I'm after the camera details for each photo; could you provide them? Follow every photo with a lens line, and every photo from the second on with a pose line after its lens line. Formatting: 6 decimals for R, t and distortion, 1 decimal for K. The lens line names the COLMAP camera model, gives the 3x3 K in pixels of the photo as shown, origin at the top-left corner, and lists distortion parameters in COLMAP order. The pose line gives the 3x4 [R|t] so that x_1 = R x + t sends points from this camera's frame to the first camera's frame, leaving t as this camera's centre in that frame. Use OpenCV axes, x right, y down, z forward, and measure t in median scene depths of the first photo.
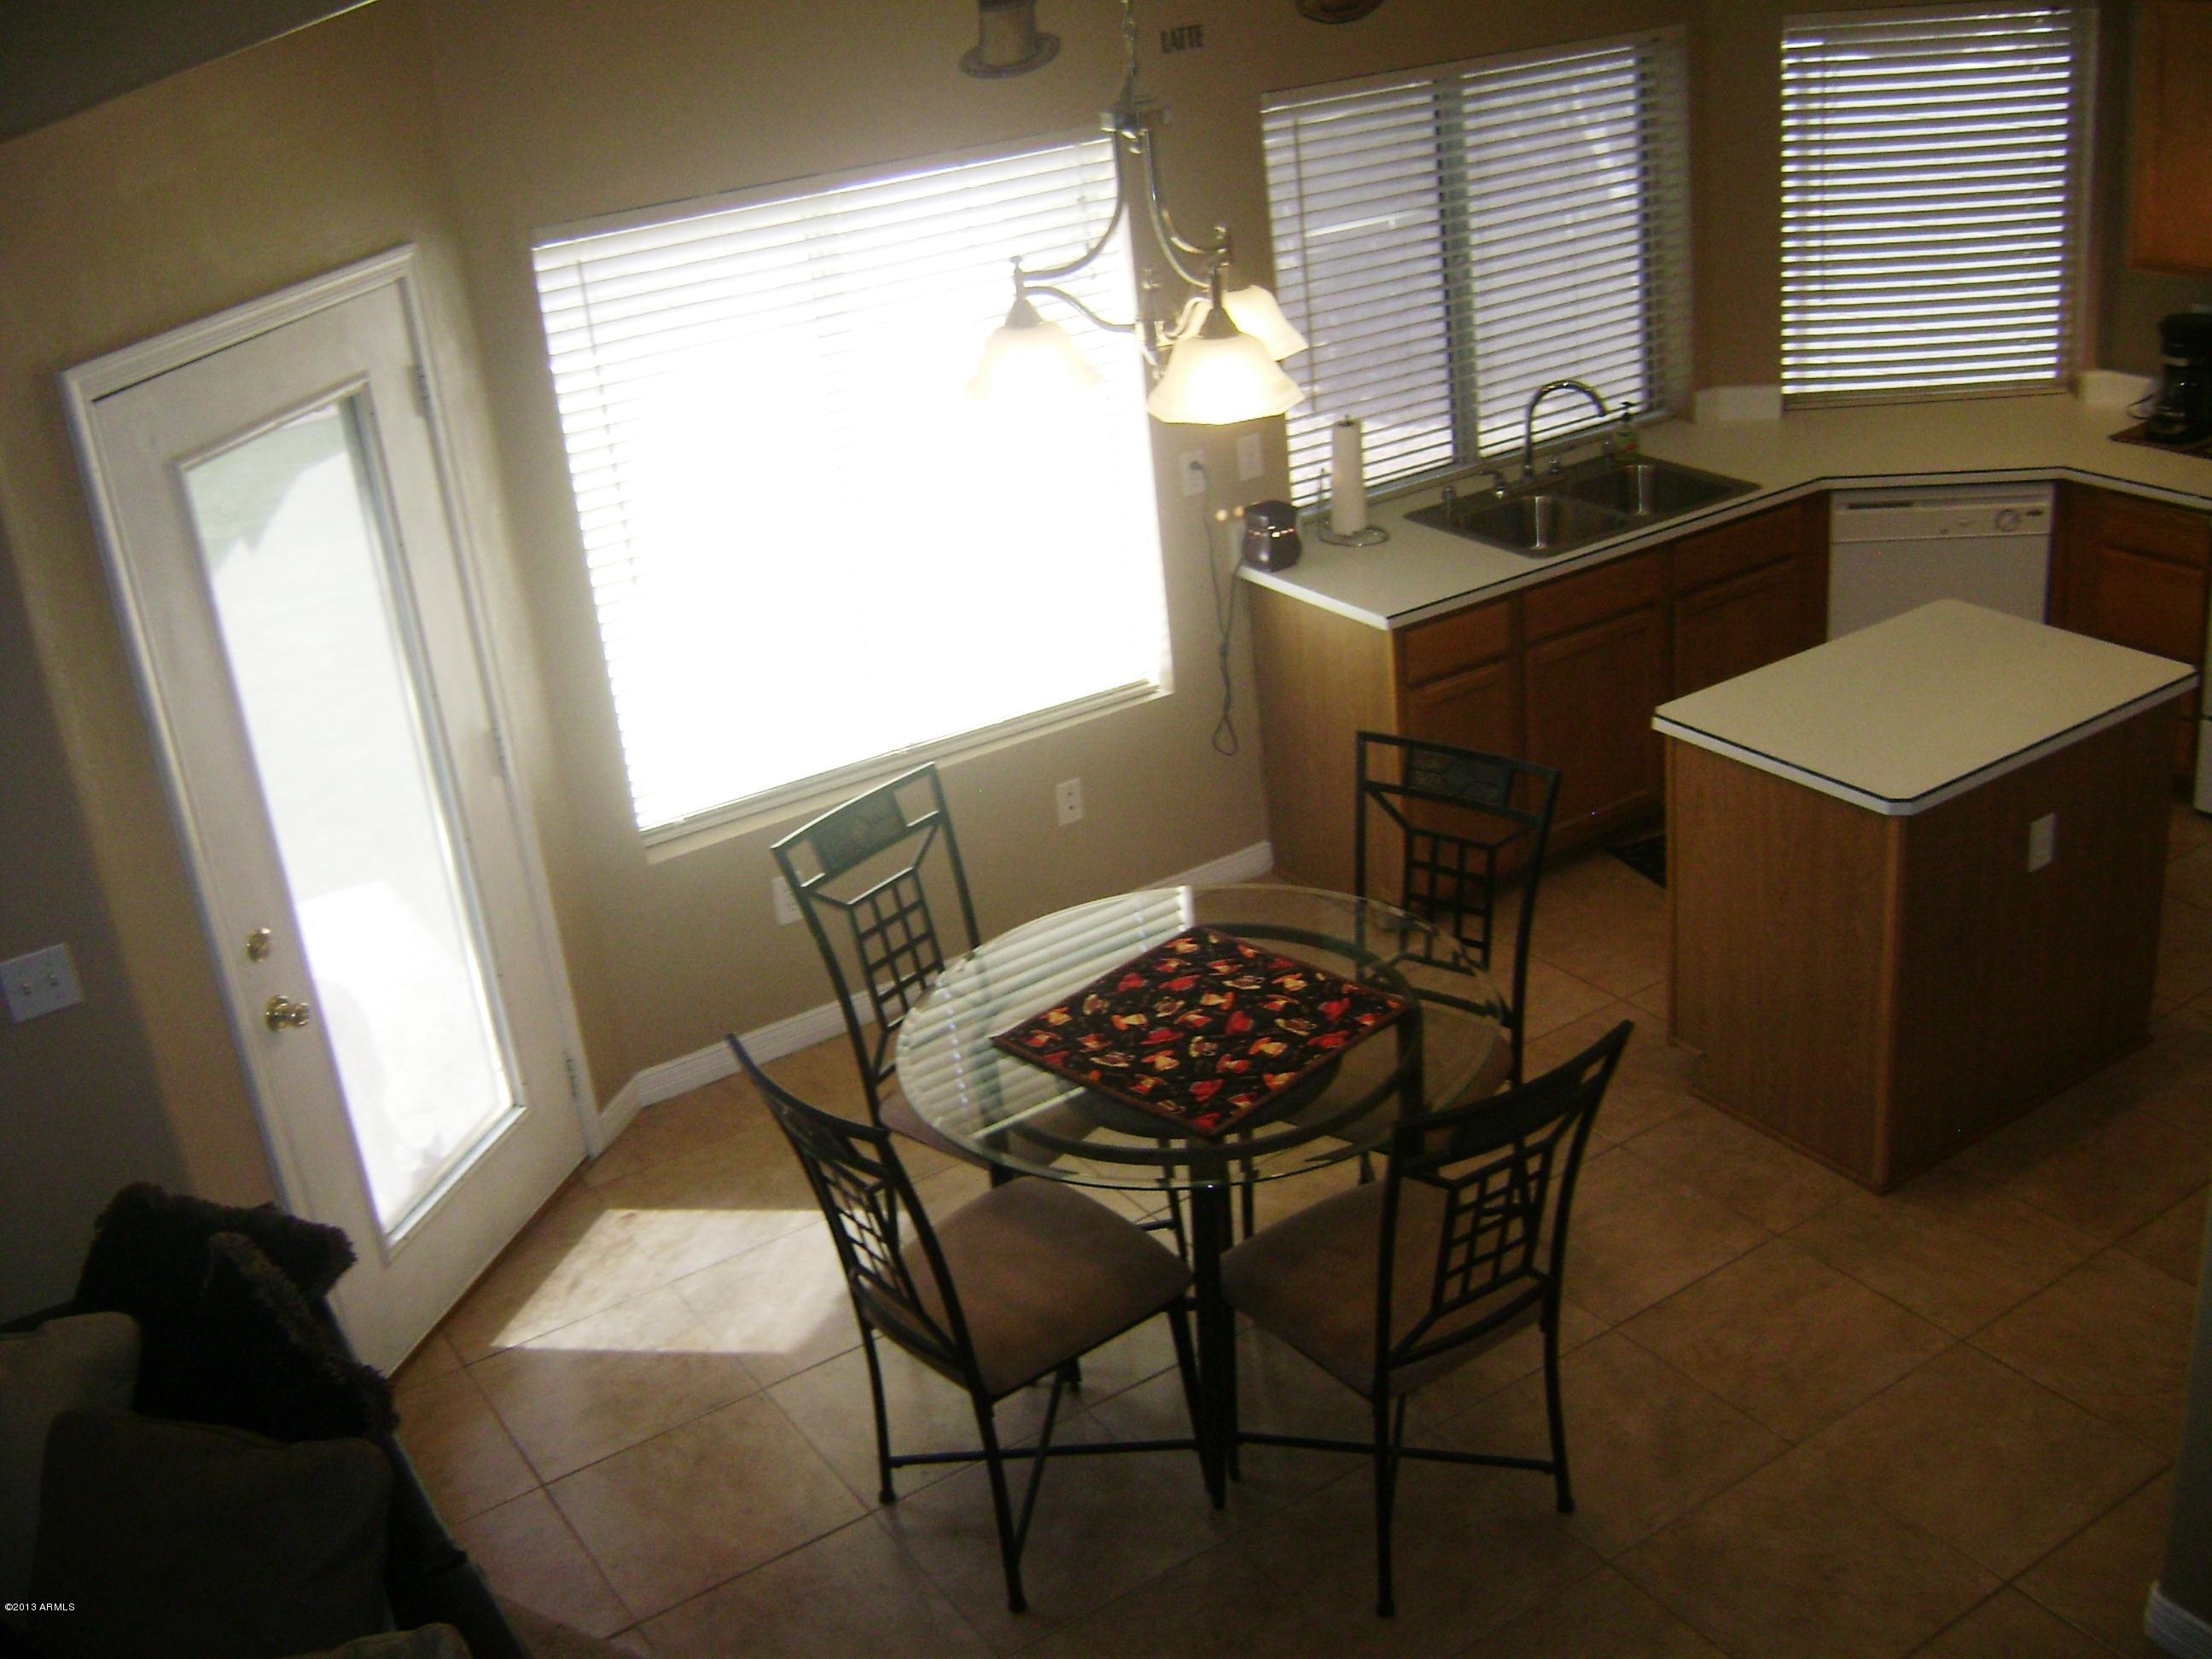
lens RADIAL K [[2312.8, 0, 1098.0], [0, 2312.8, 782.6], [0, 0, 1]] dist [-0.136610, 0.062072]
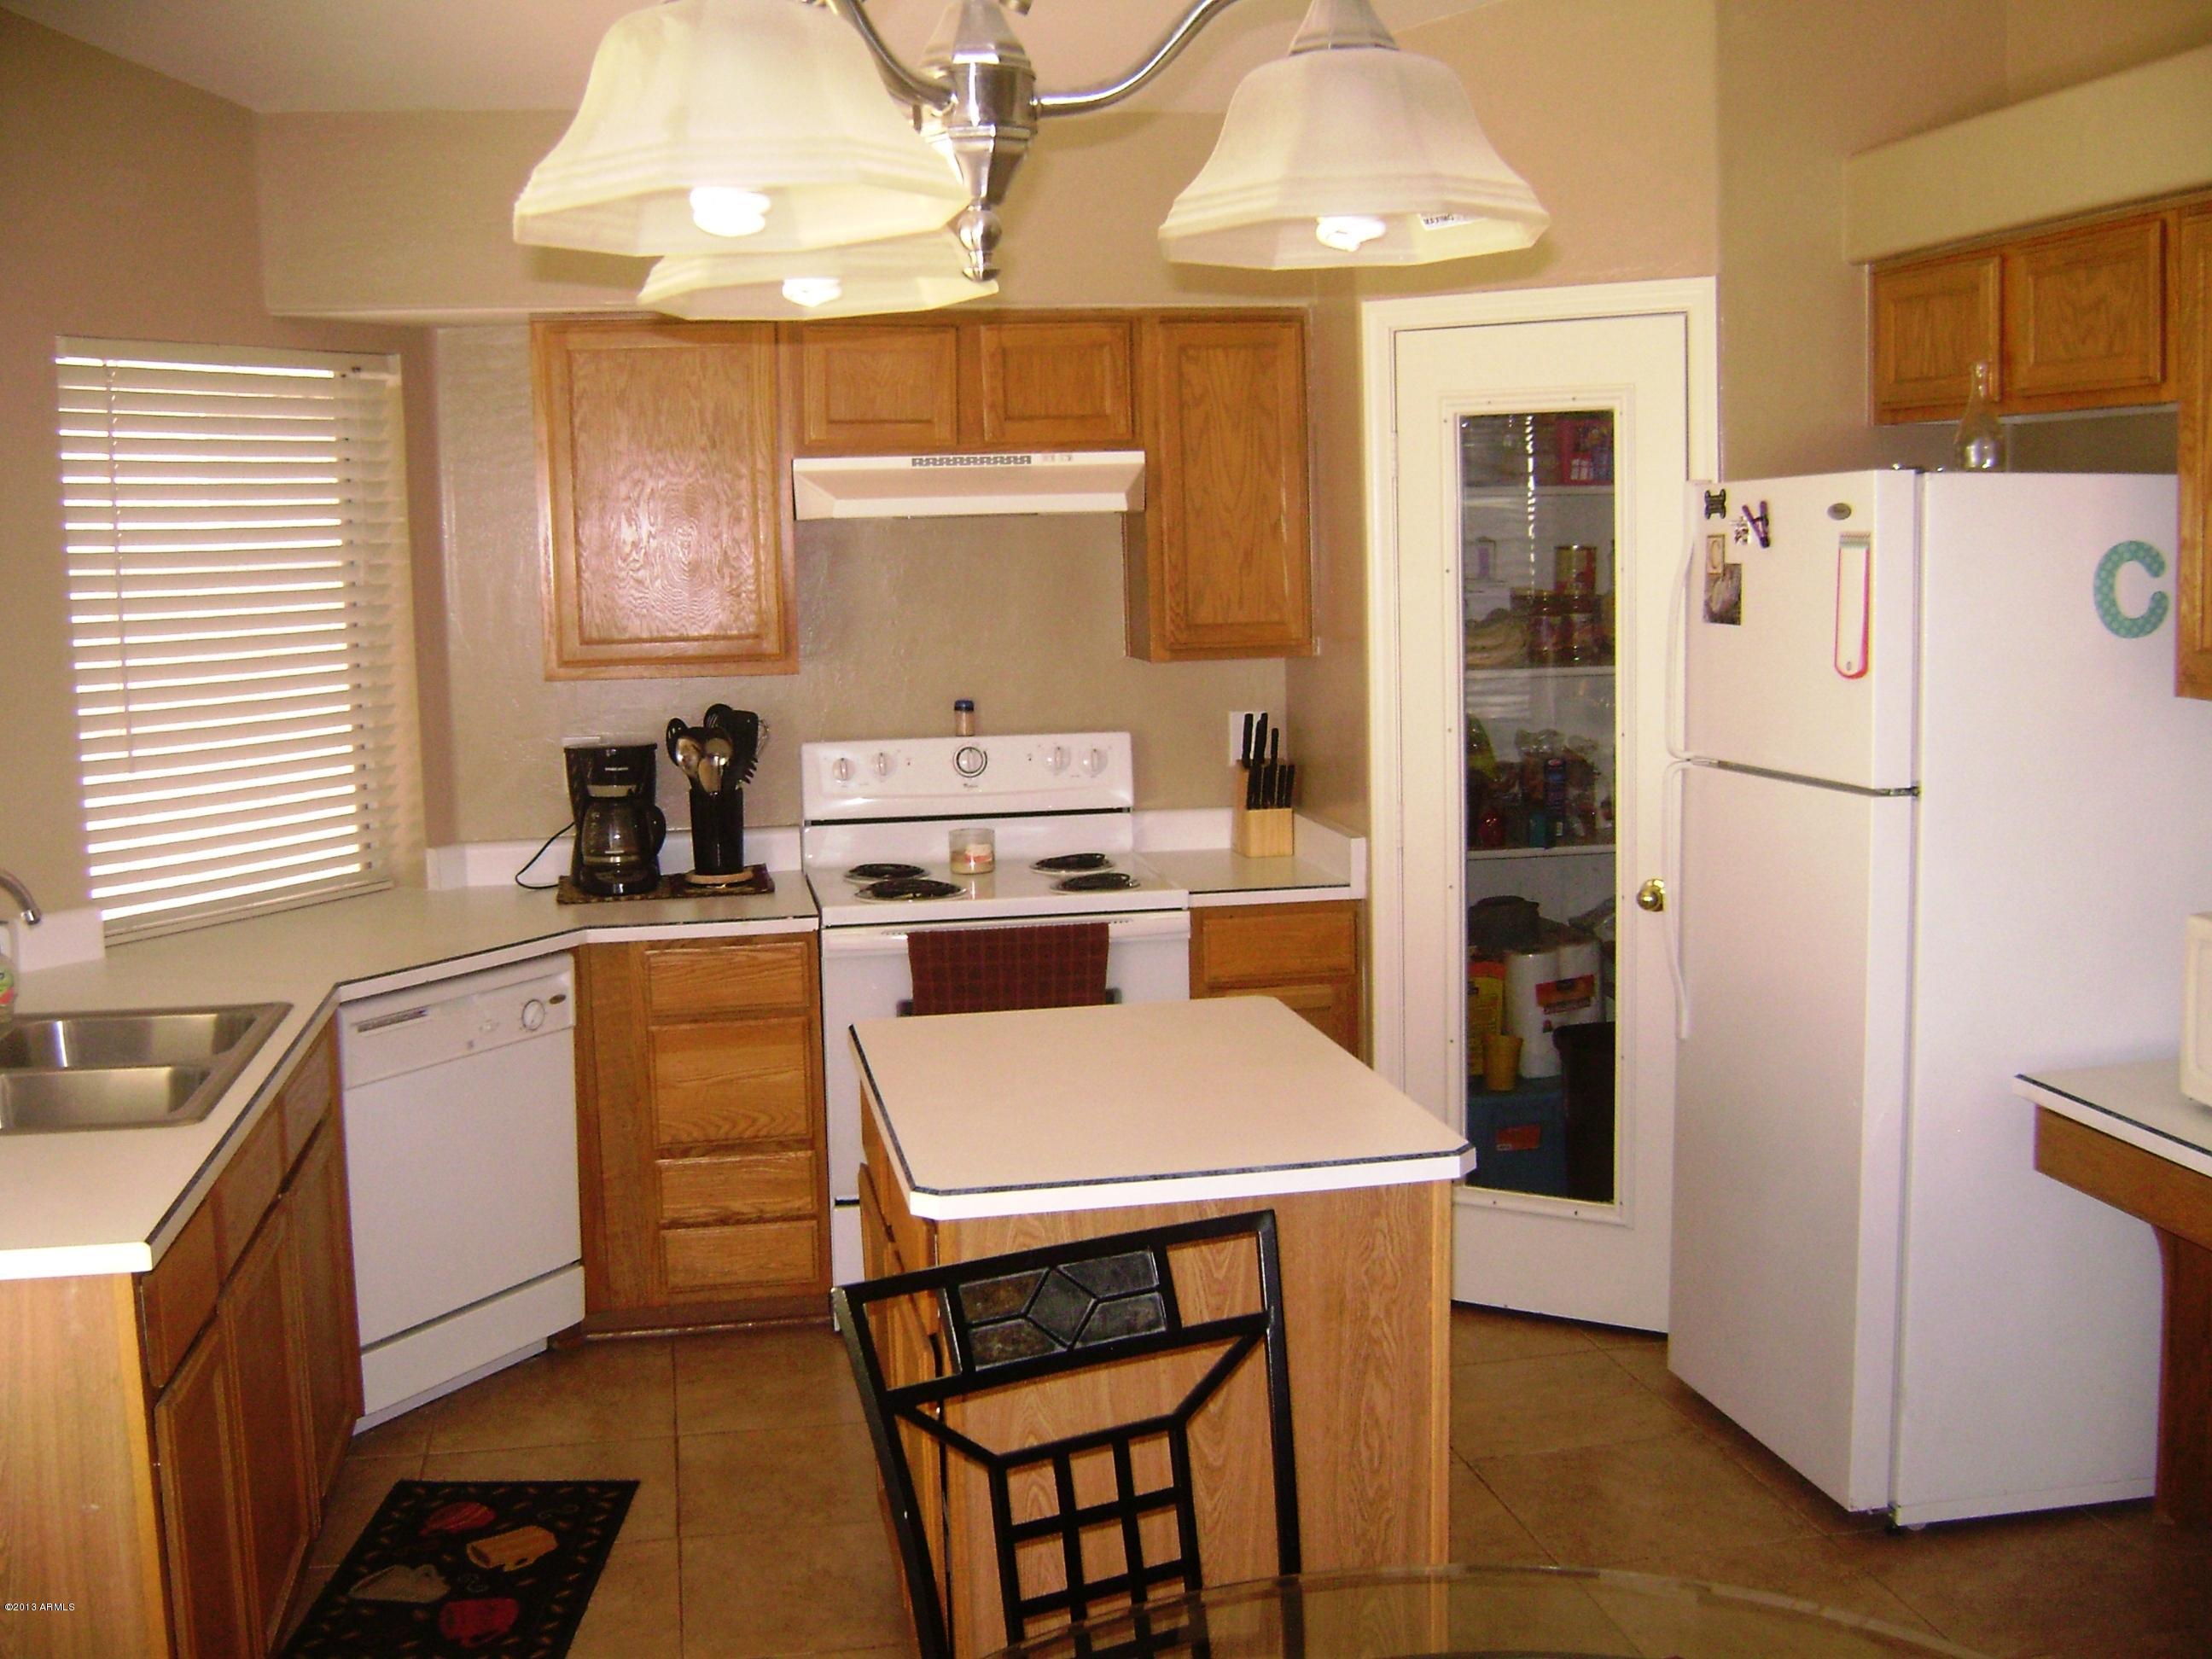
lens RADIAL K [[2312.8, 0, 1098.0], [0, 2312.8, 782.6], [0, 0, 1]] dist [-0.136610, 0.062072]
pose [[0.372504, -0.012309, 0.927949, -0.281102], [0.353222, 0.926533, -0.129503, -0.039826], [-0.858181, 0.376012, 0.349485, 0.818774]]
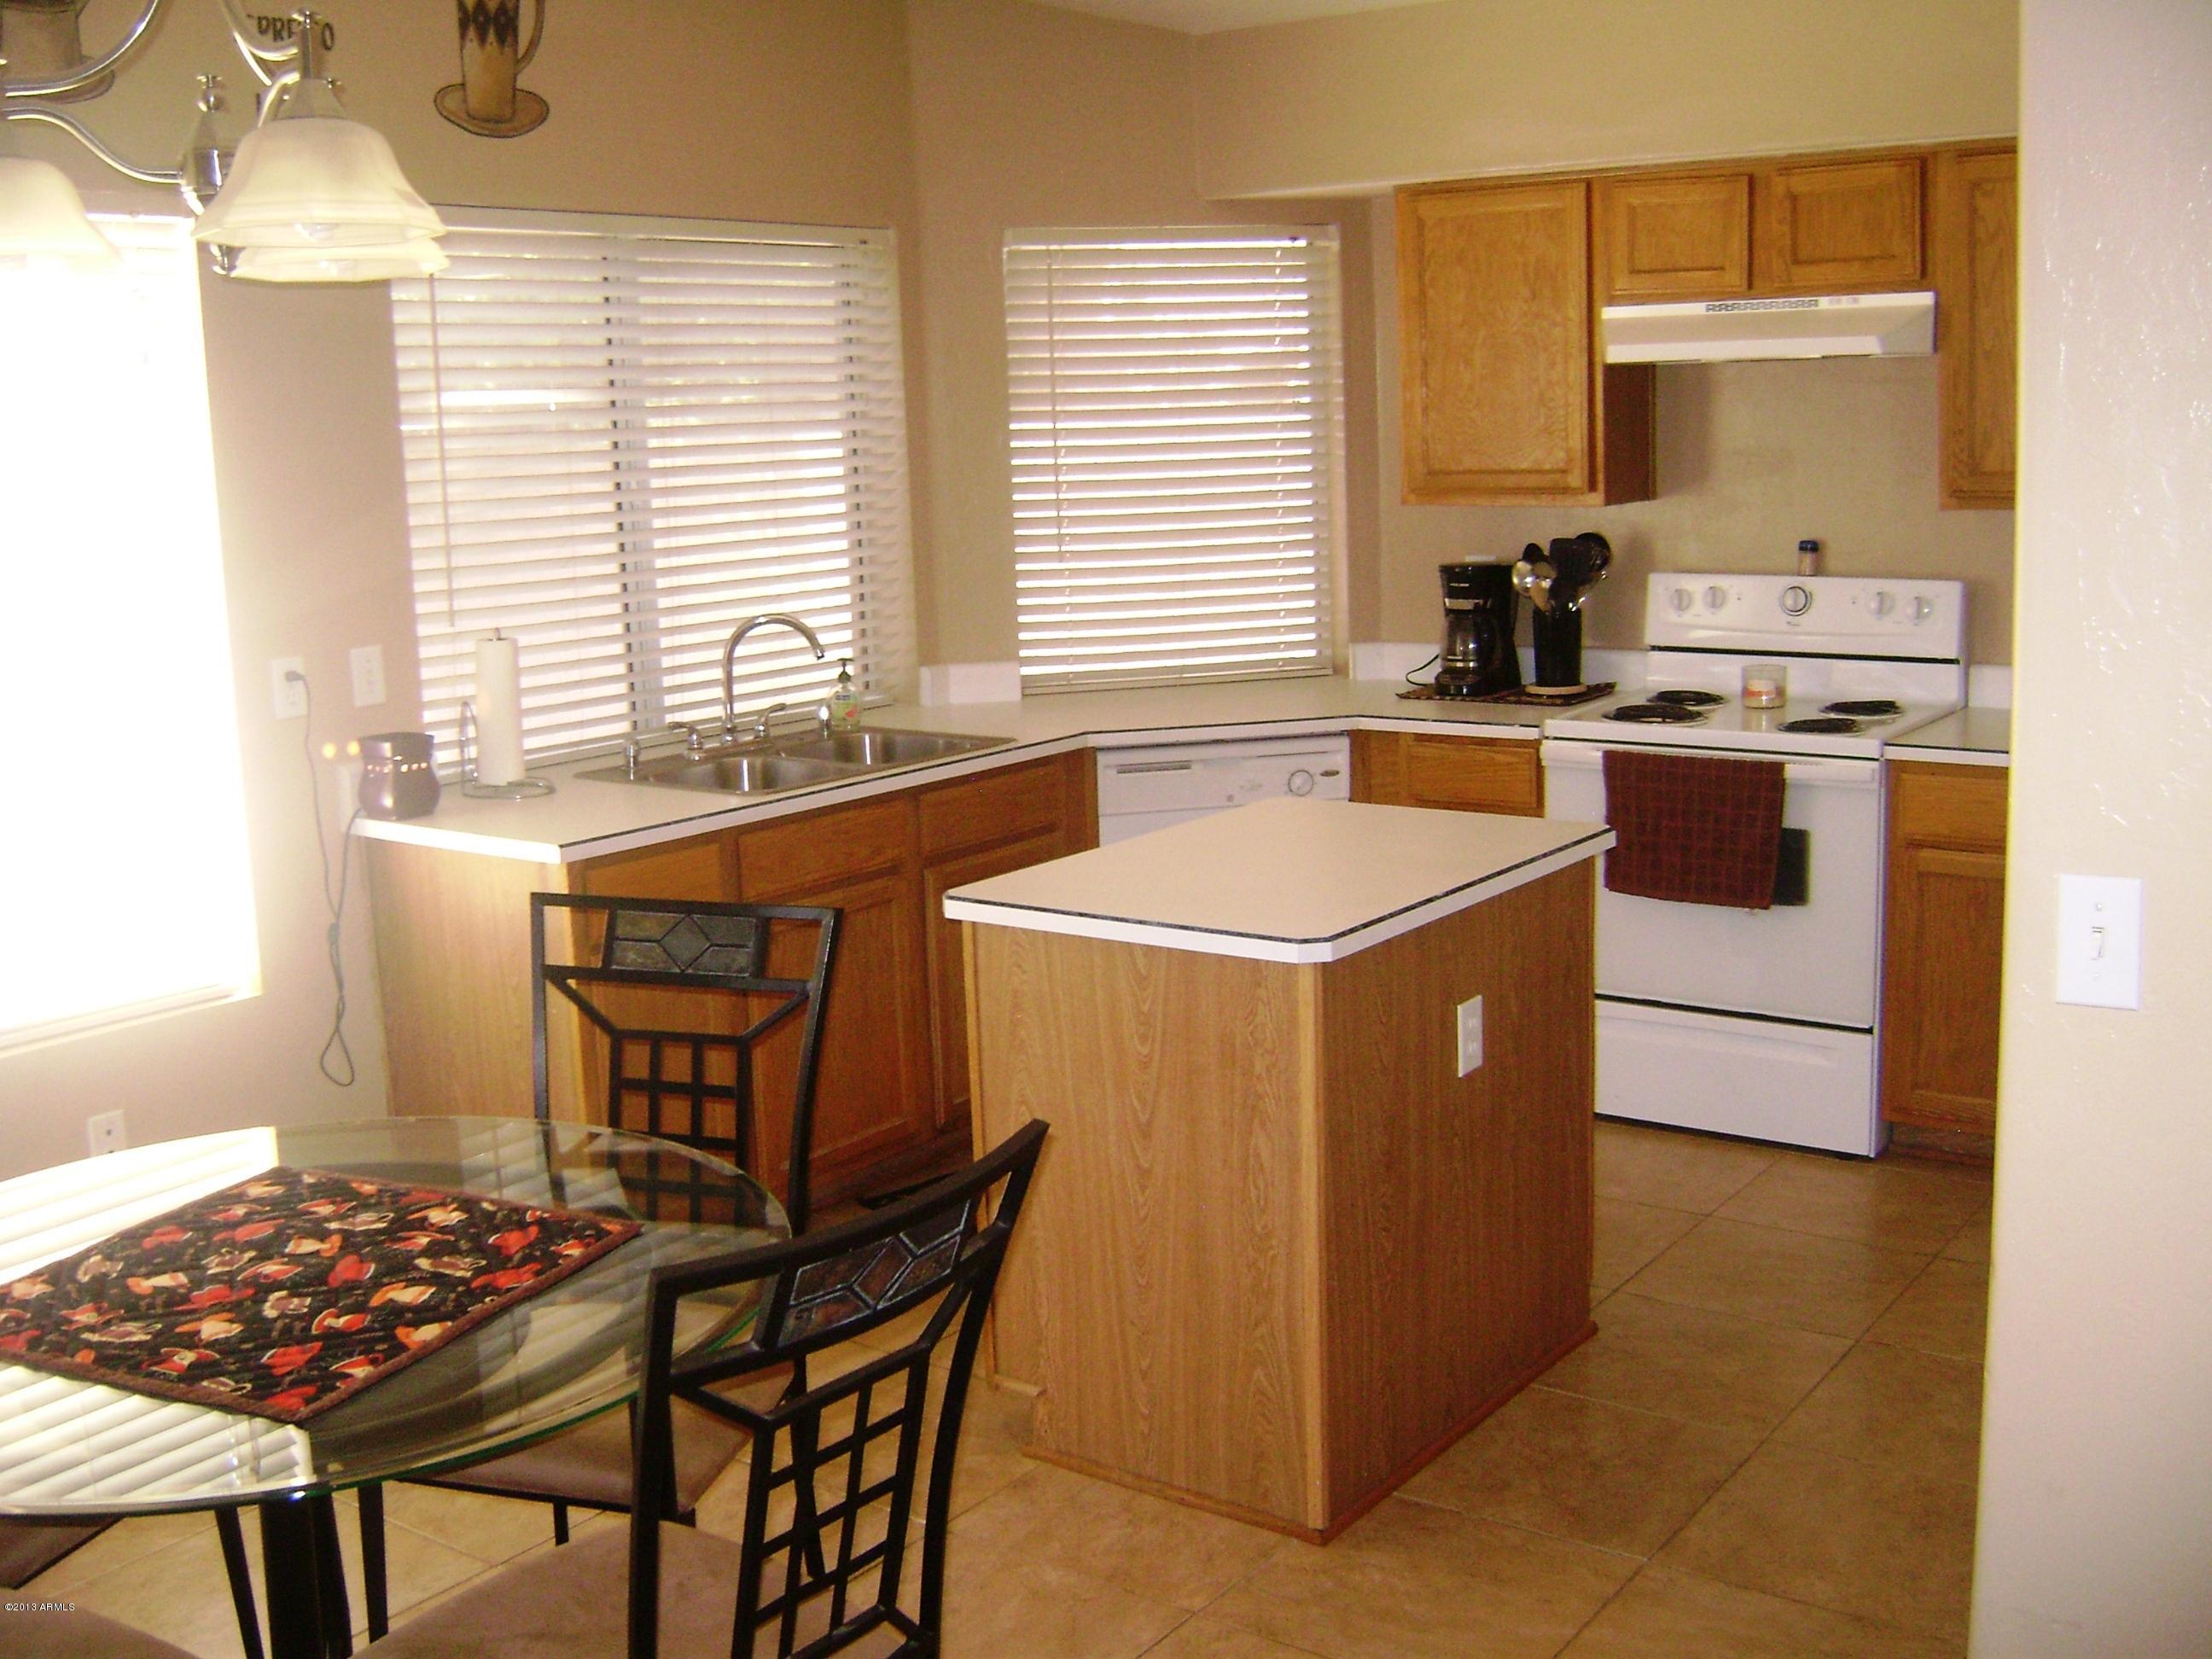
lens RADIAL K [[2312.8, 0, 1098.0], [0, 2312.8, 782.6], [0, 0, 1]] dist [-0.136610, 0.062072]
pose [[0.932367, 0.008329, 0.361417, 0.026729], [0.087829, 0.964562, -0.248808, 0.133676], [-0.350681, 0.263723, 0.898595, 0.356817]]
